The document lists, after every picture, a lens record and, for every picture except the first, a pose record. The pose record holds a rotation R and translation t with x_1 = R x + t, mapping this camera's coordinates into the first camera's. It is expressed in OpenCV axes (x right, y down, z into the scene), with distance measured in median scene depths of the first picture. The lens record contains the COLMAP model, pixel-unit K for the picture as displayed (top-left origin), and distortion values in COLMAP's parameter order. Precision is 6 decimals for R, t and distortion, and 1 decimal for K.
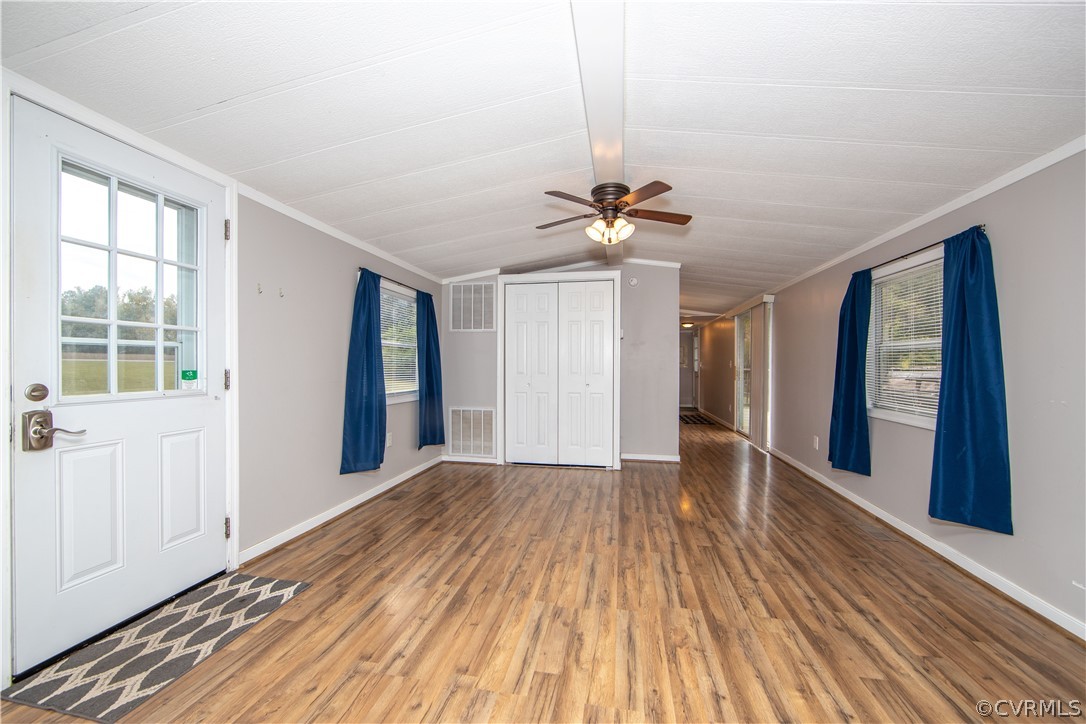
lens RADIAL K [[427.5, 0, 549.9], [0, 427.5, 365.3], [0, 0, 1]] dist [-0.010653, 0.001475]
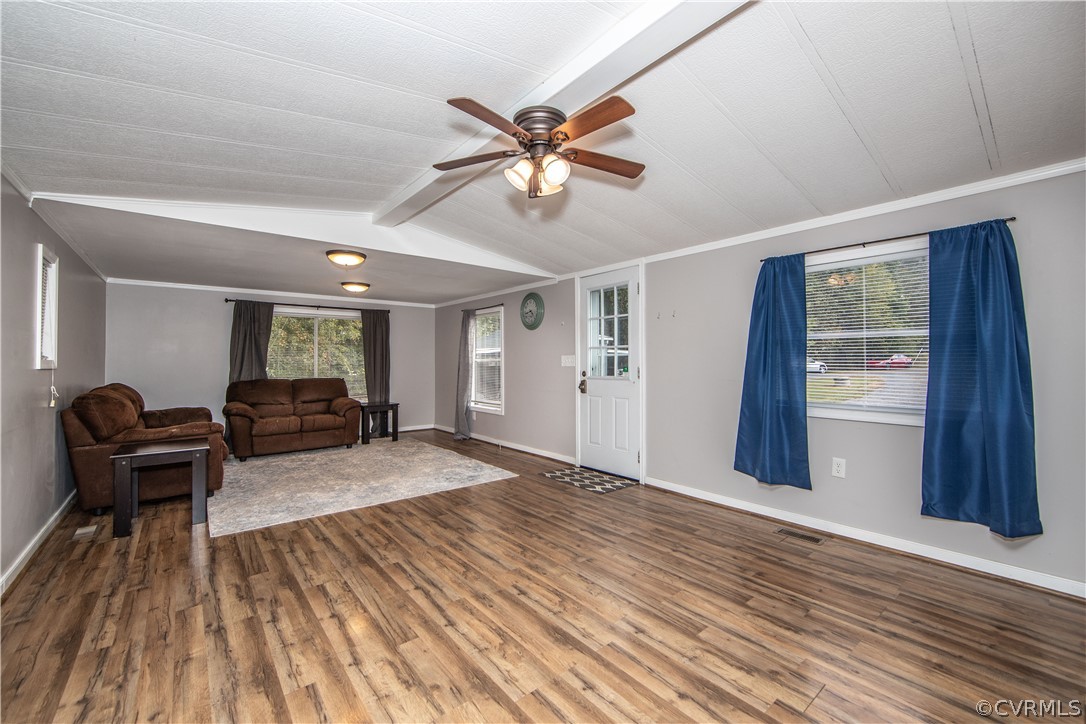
lens RADIAL K [[427.5, 0, 539.6], [0, 427.5, 355.2], [0, 0, 1]] dist [-0.010653, 0.001475]
pose [[-0.655917, -0.020919, -0.754543, 0.991393], [-0.004461, 0.999706, -0.023838, 0.005544], [0.754820, -0.012270, -0.655817, 2.150488]]
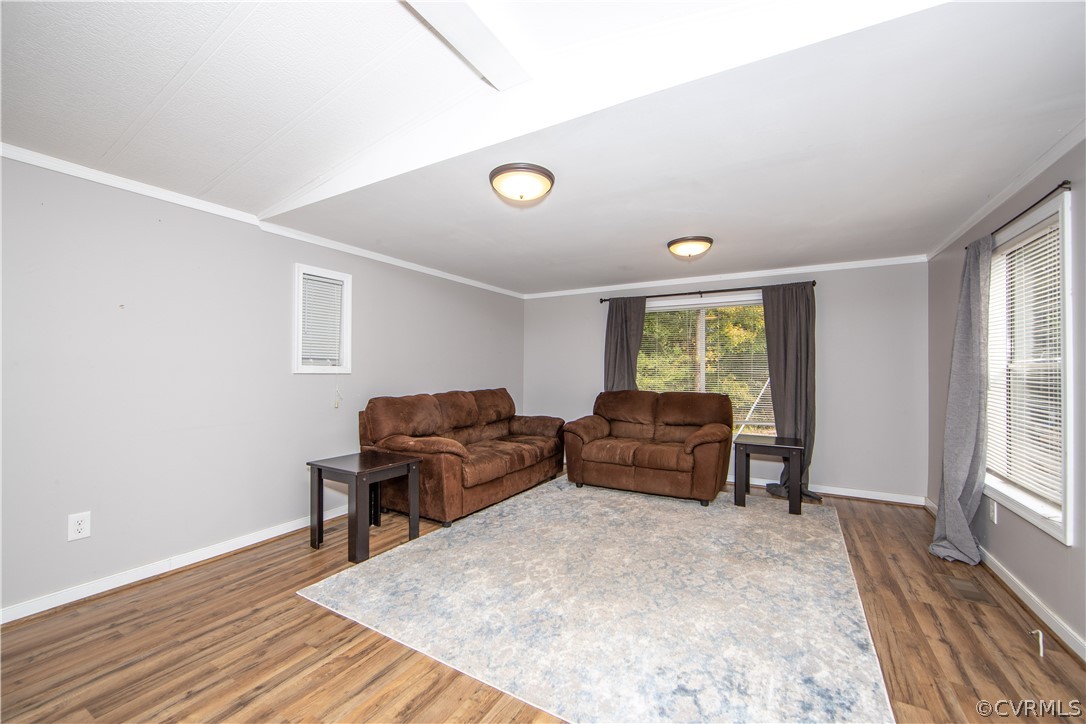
lens RADIAL K [[427.5, 0, 544.7], [0, 427.5, 368.2], [0, 0, 1]] dist [-0.010653, 0.001475]
pose [[-0.943763, -0.014058, 0.330324, -0.339365], [-0.015474, 0.999879, -0.001659, -0.006410], [-0.330260, -0.006677, -0.943866, 1.214060]]
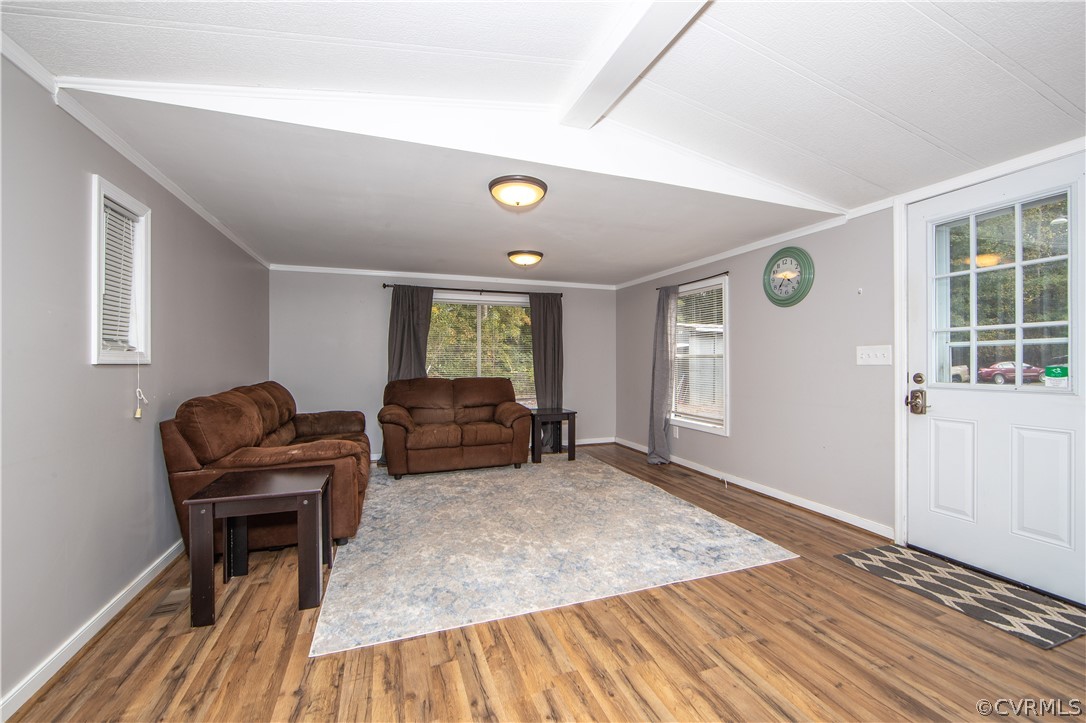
lens RADIAL K [[438.6, 0, 557.5], [0, 438.6, 357.5], [0, 0, 1]] dist [-0.010858, 0.000662]
pose [[-0.856387, -0.013716, -0.516152, 0.659361], [-0.008926, 0.999891, -0.011761, 0.012599], [0.516257, -0.005465, -0.856416, 1.351071]]
